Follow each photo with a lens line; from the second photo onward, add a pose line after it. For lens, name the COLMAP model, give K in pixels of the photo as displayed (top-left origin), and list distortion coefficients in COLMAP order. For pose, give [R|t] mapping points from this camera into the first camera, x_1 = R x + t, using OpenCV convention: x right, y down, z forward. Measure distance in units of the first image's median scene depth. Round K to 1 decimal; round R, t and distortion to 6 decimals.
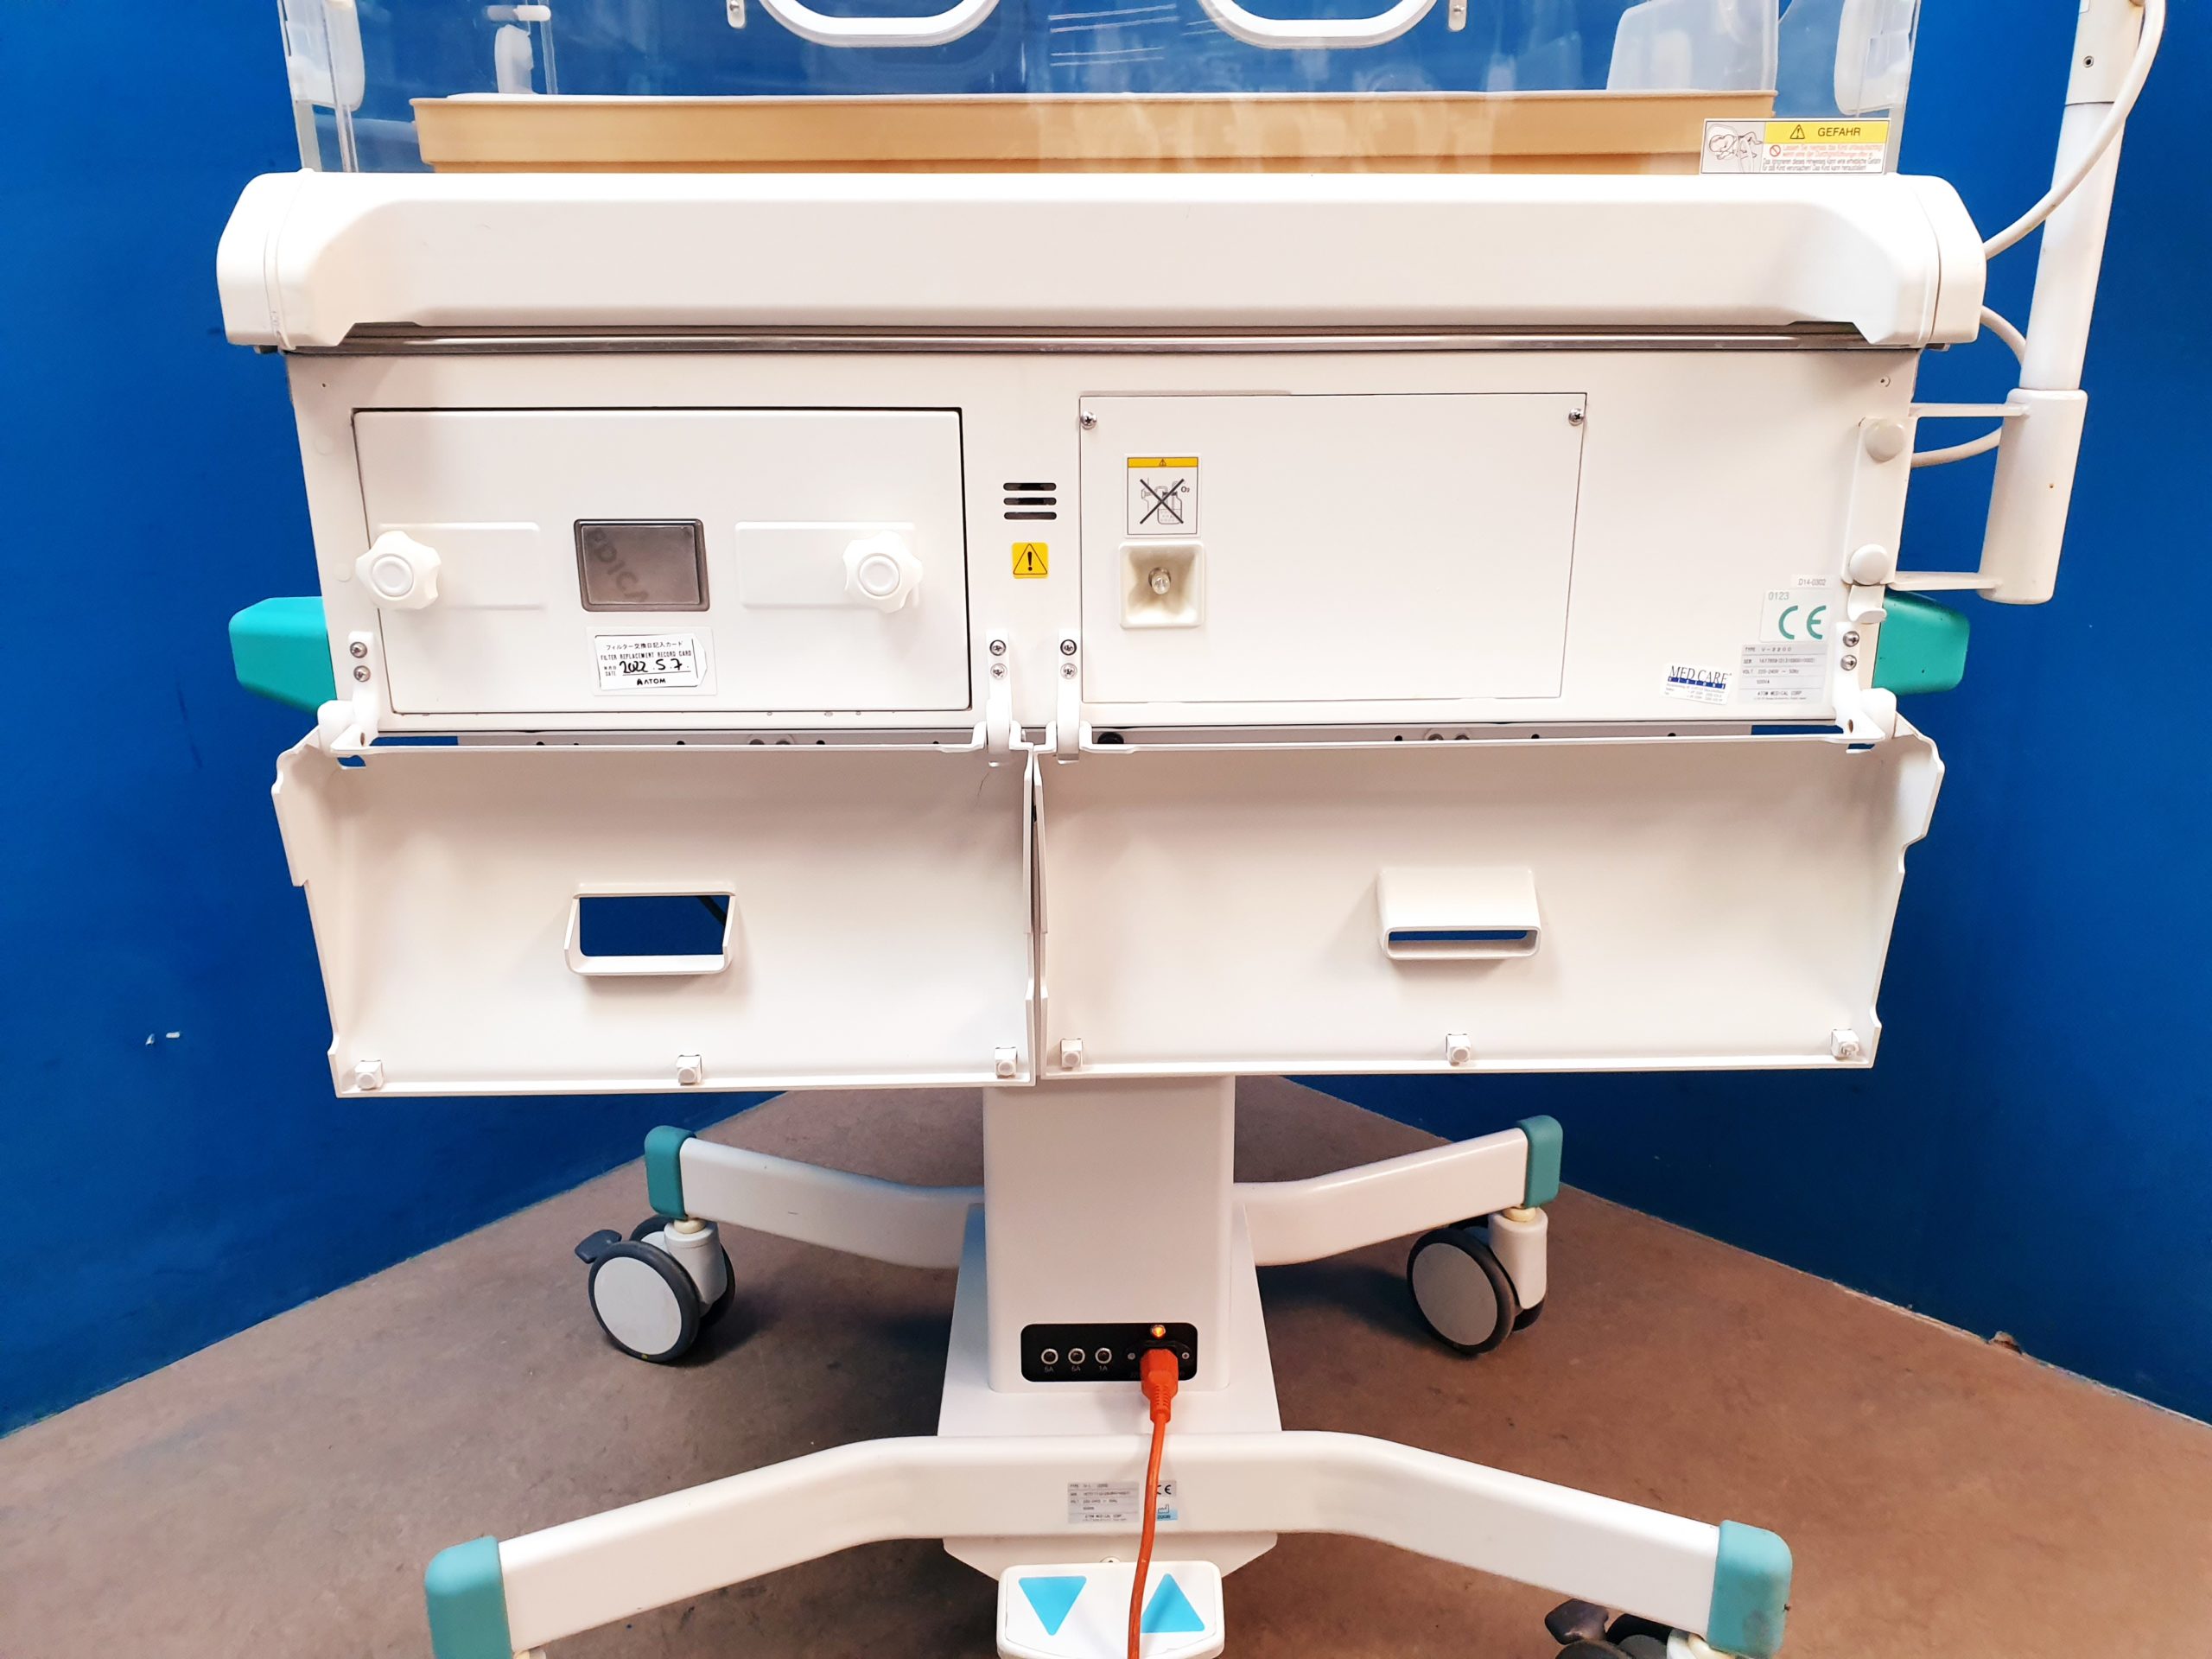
lens RADIAL K [[1763.8, 0, 1128.2], [0, 1763.8, 791.2], [0, 0, 1]] dist [0.008330, 0.028477]
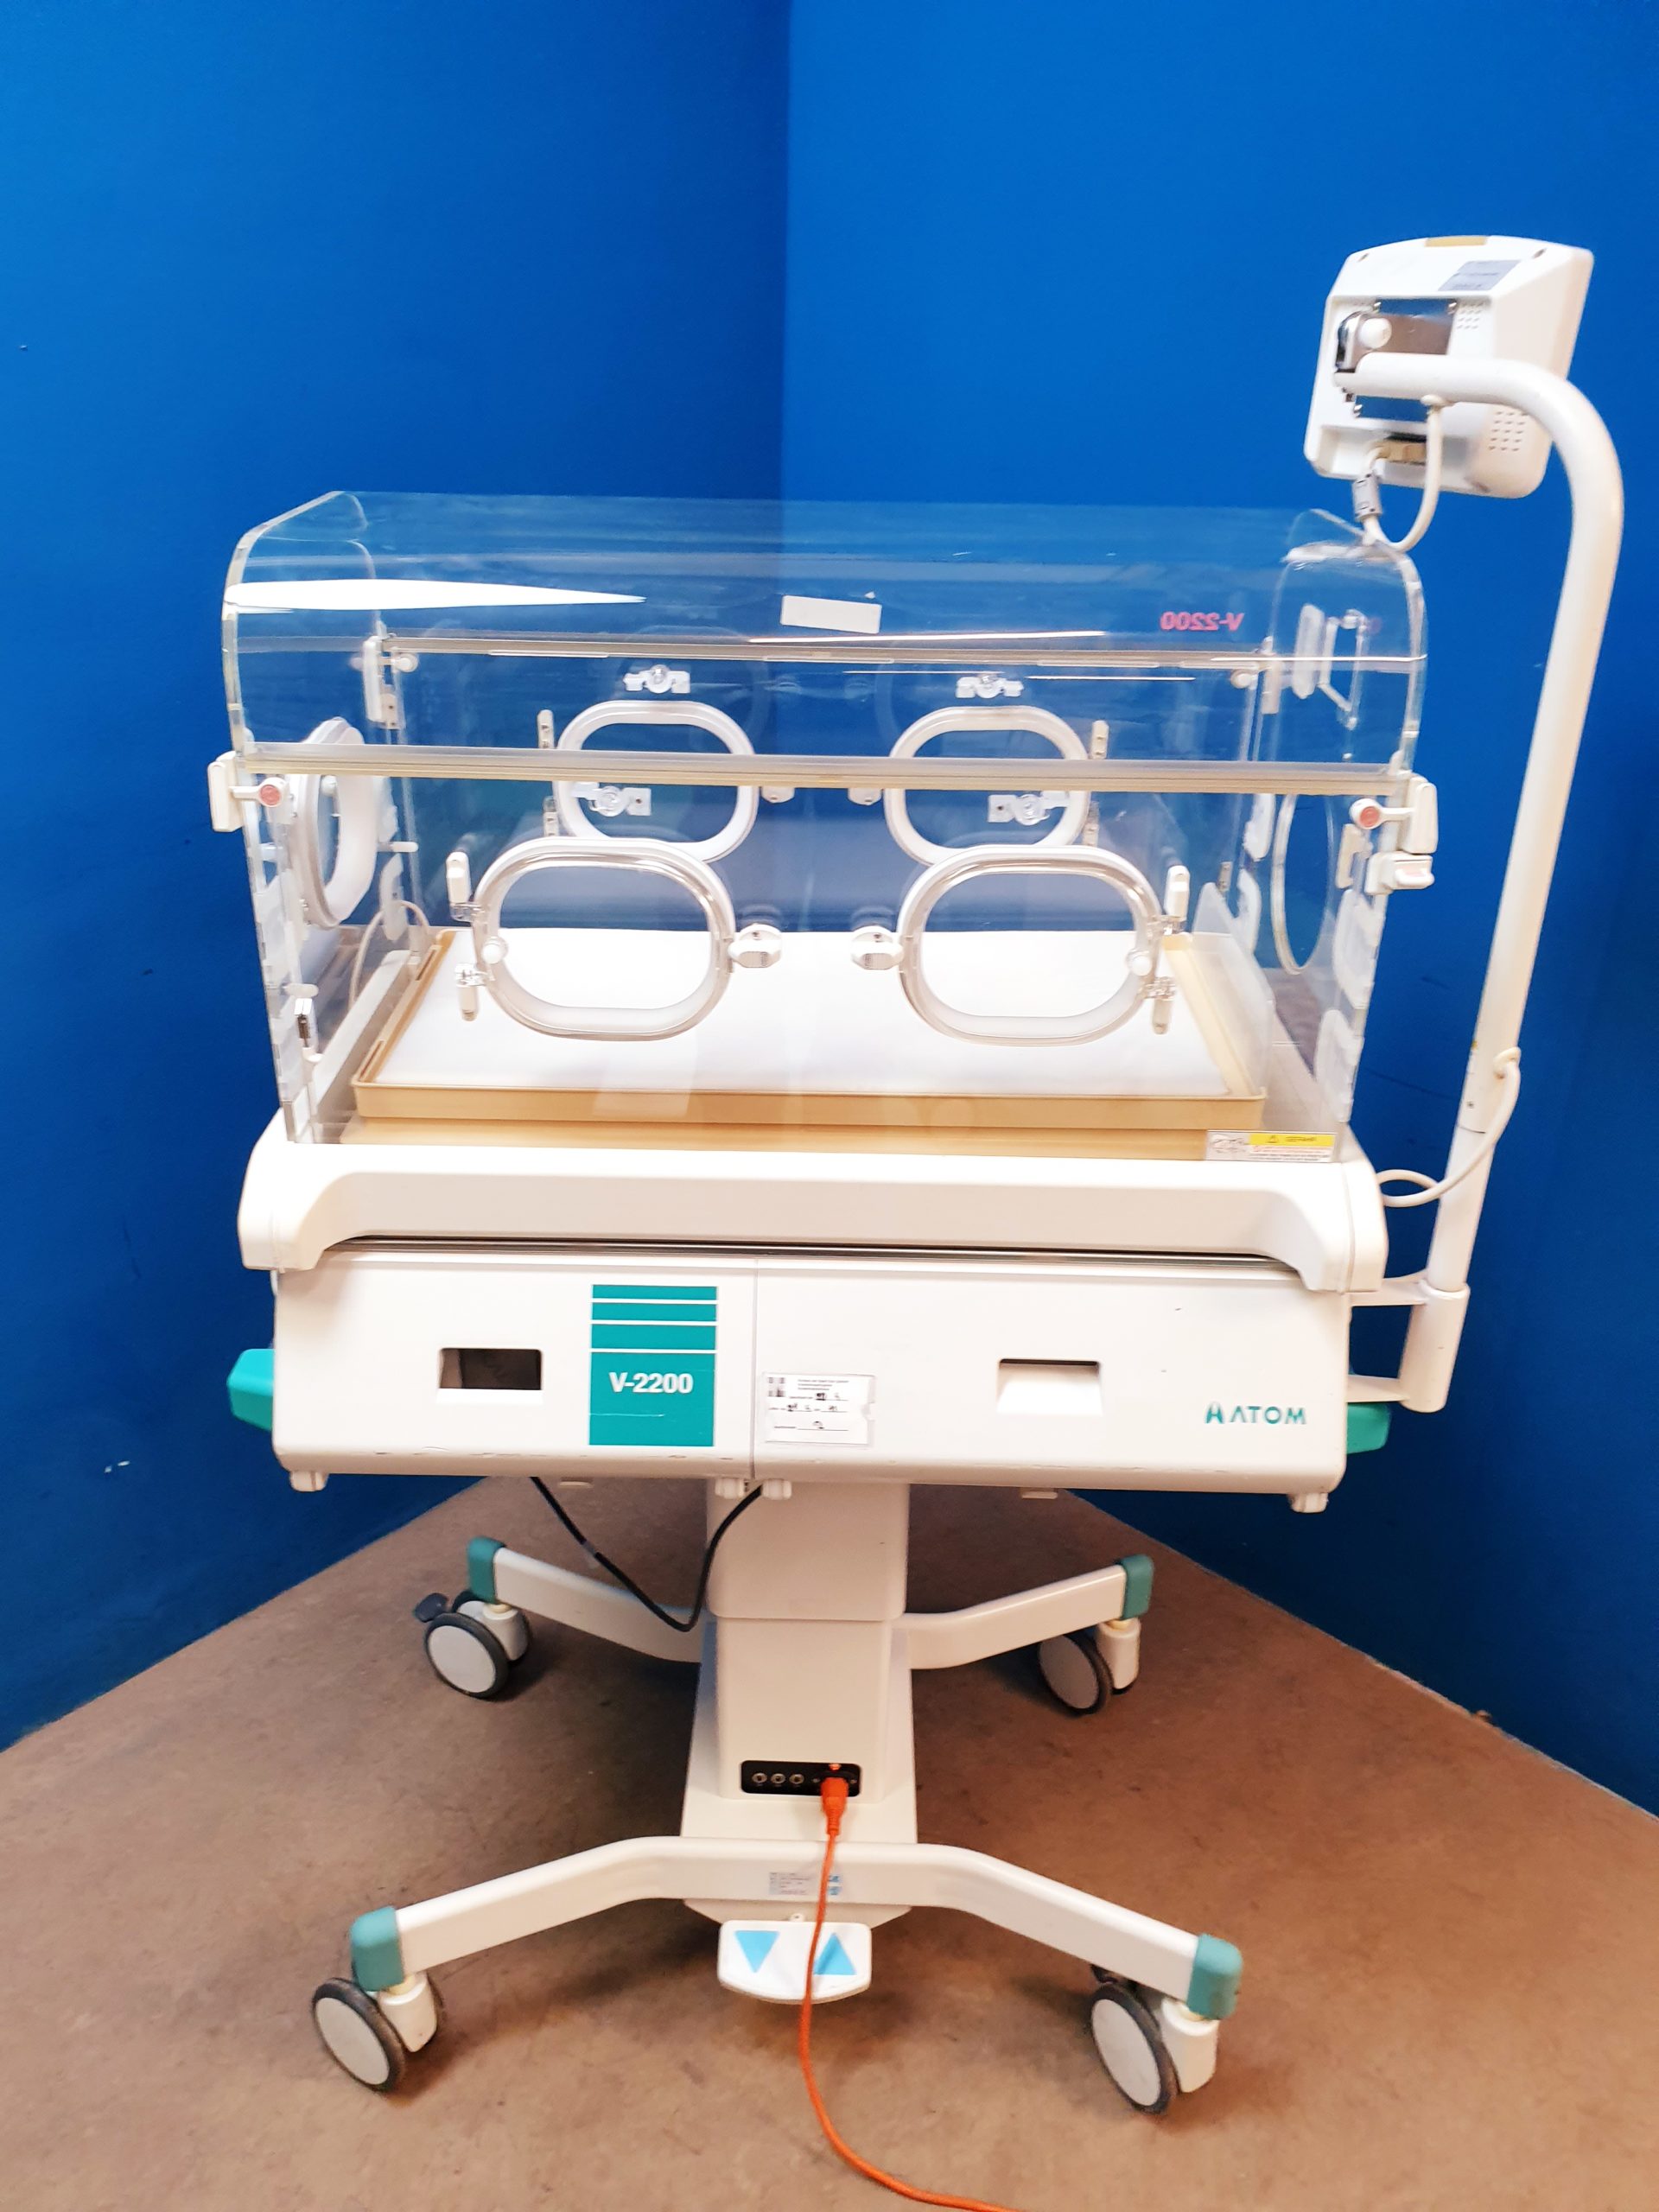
lens RADIAL K [[1763.8, 0, 819.0], [0, 1763.8, 1119.9], [0, 0, 1]] dist [0.008330, 0.028477]
pose [[0.998997, 0.033845, -0.029307, 0.023971], [-0.028788, 0.986947, 0.158454, -0.374766], [0.034287, -0.157451, 0.986931, -0.290833]]
